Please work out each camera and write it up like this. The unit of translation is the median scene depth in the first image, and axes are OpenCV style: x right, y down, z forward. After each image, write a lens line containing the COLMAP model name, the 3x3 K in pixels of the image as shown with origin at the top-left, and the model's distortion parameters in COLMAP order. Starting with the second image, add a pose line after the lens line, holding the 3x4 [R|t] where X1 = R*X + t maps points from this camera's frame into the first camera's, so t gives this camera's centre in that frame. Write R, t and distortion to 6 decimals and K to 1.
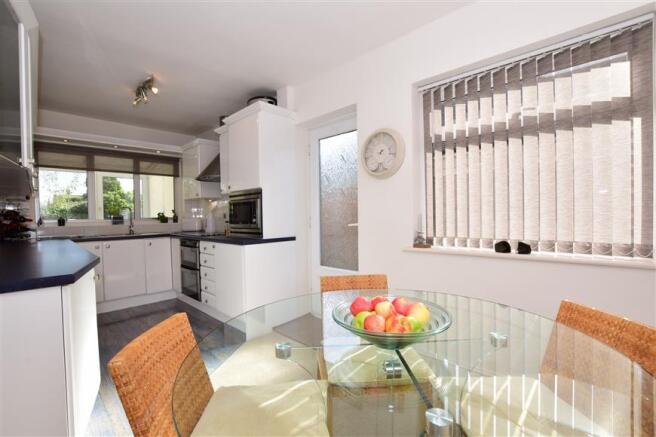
lens RADIAL K [[291.4, 0, 328.0], [0, 291.4, 218.5], [0, 0, 1]] dist [-0.028379, -0.000165]
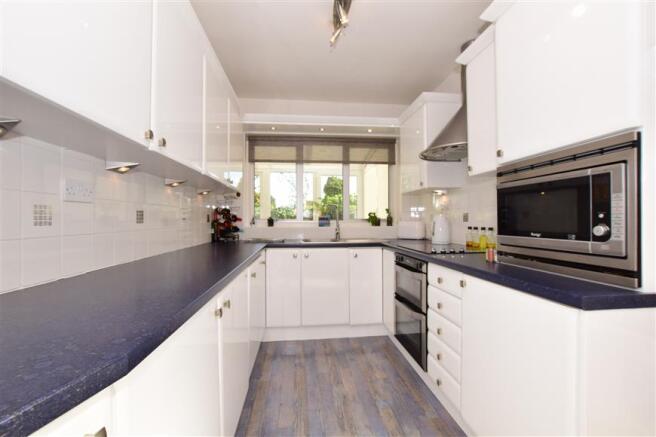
lens RADIAL K [[291.4, 0, 328.0], [0, 291.4, 218.5], [0, 0, 1]] dist [-0.028379, -0.000165]
pose [[0.765463, 0.014075, -0.643325, -0.234308], [-0.020137, 0.999795, -0.002086, -0.000571], [0.643164, 0.014552, 0.765590, 0.452931]]
